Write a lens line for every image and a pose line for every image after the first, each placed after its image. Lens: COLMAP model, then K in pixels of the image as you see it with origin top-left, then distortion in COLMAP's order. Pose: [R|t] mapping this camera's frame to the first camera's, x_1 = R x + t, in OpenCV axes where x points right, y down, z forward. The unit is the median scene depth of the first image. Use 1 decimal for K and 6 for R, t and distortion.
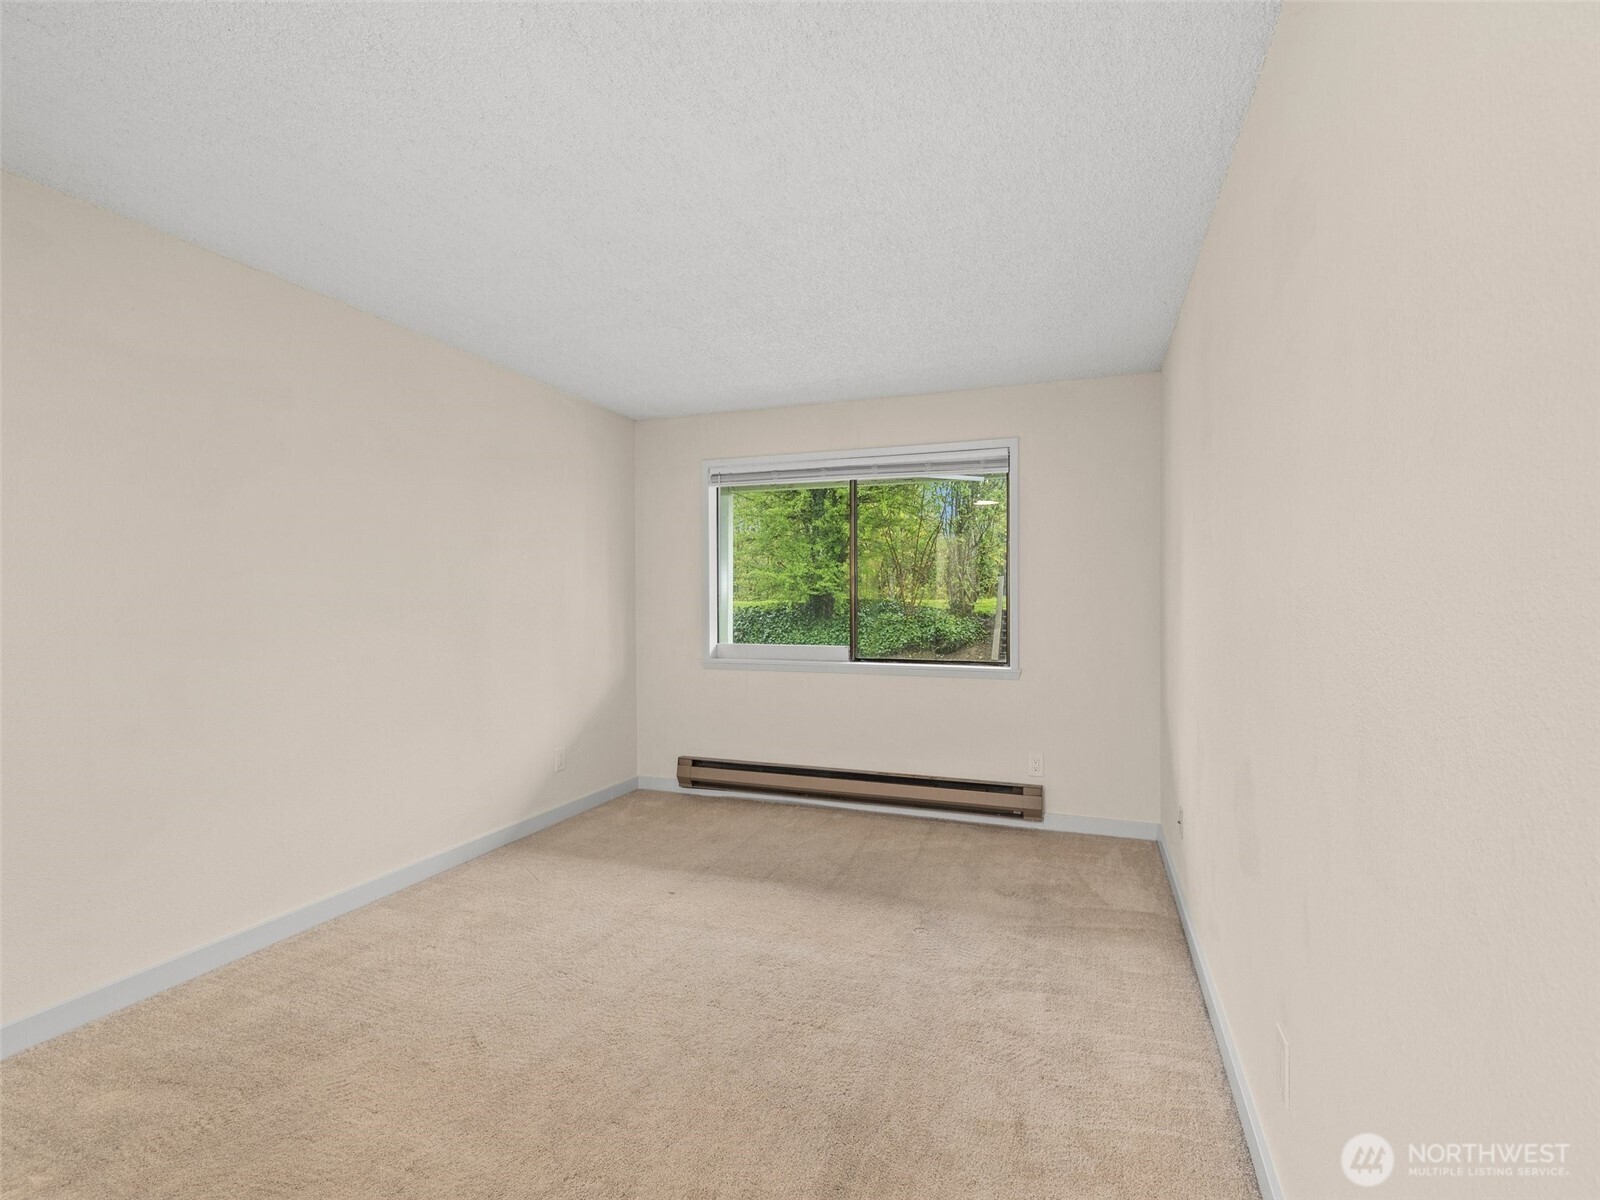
lens RADIAL K [[760.9, 0, 800.6], [0, 760.9, 603.4], [0, 0, 1]] dist [-0.000108, -0.000975]
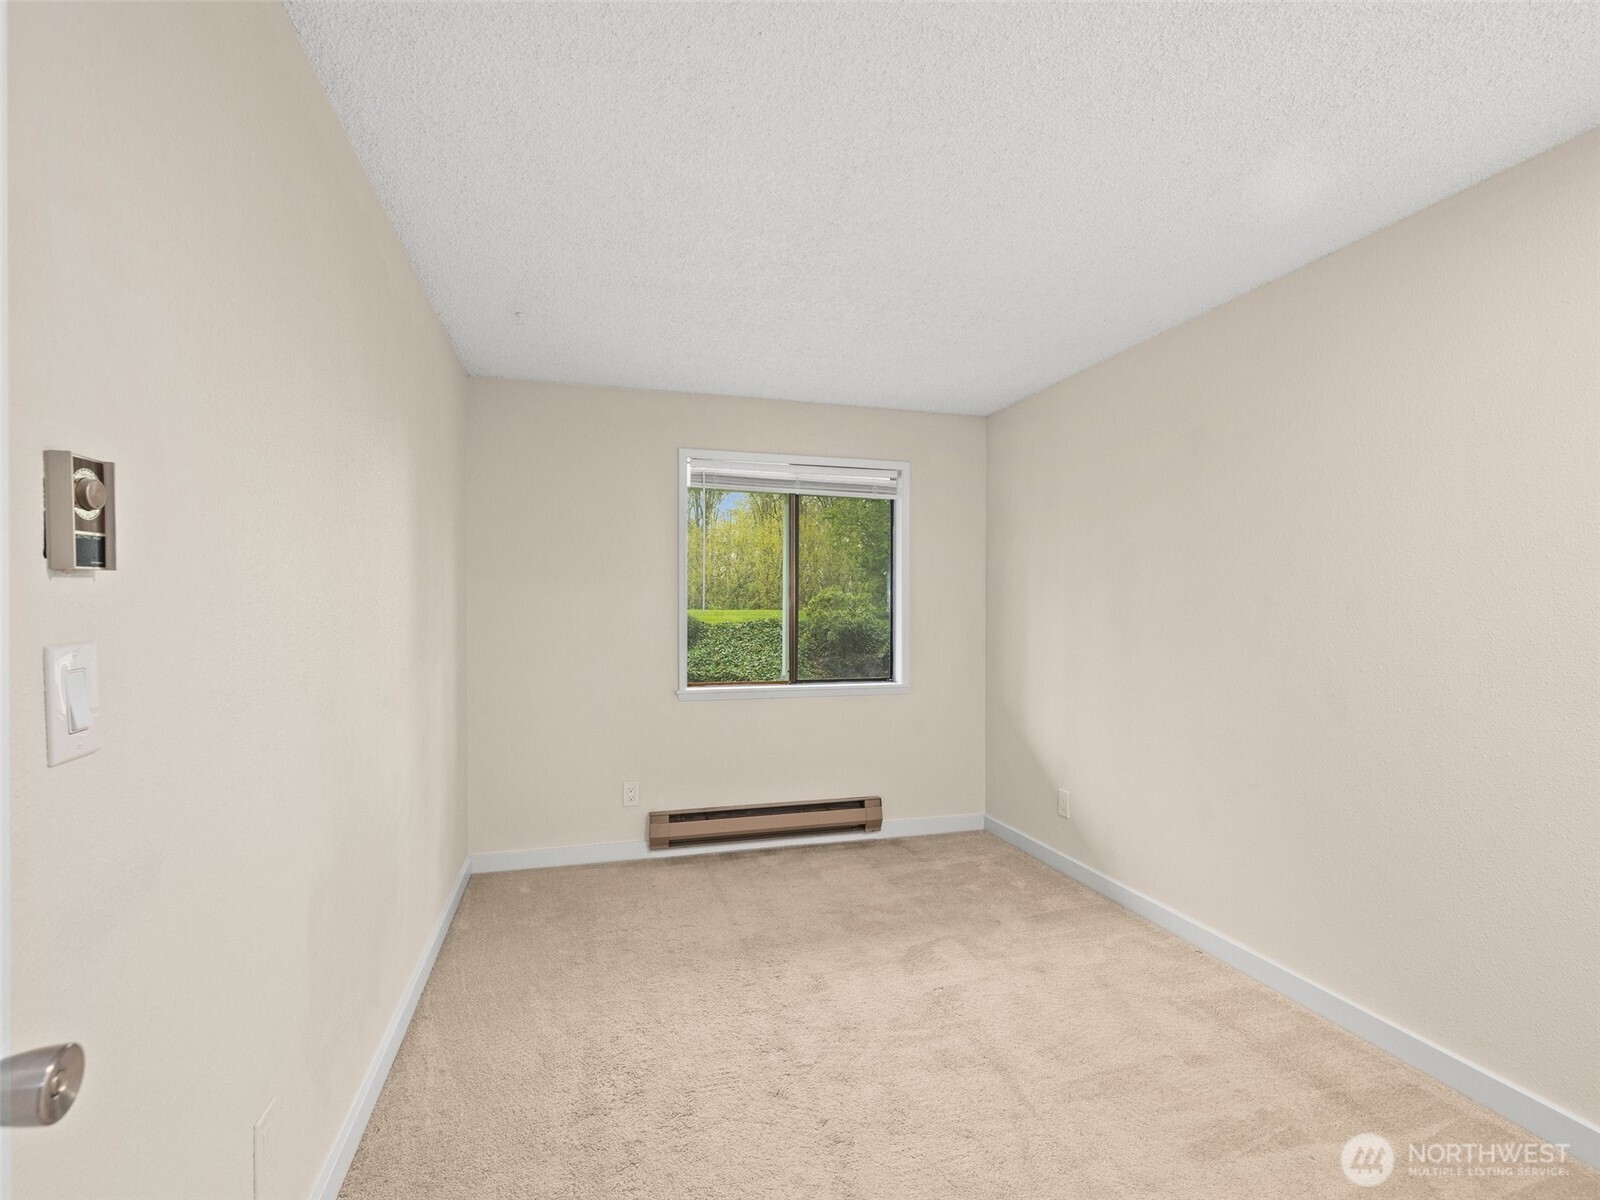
lens RADIAL K [[760.9, 0, 799.2], [0, 760.9, 601.8], [0, 0, 1]] dist [-0.000108, -0.000975]
pose [[0.795371, 0.021207, 0.605751, -0.469834], [0.006231, 0.999049, -0.043158, 0.015664], [-0.606090, 0.038101, 0.794483, 0.242403]]
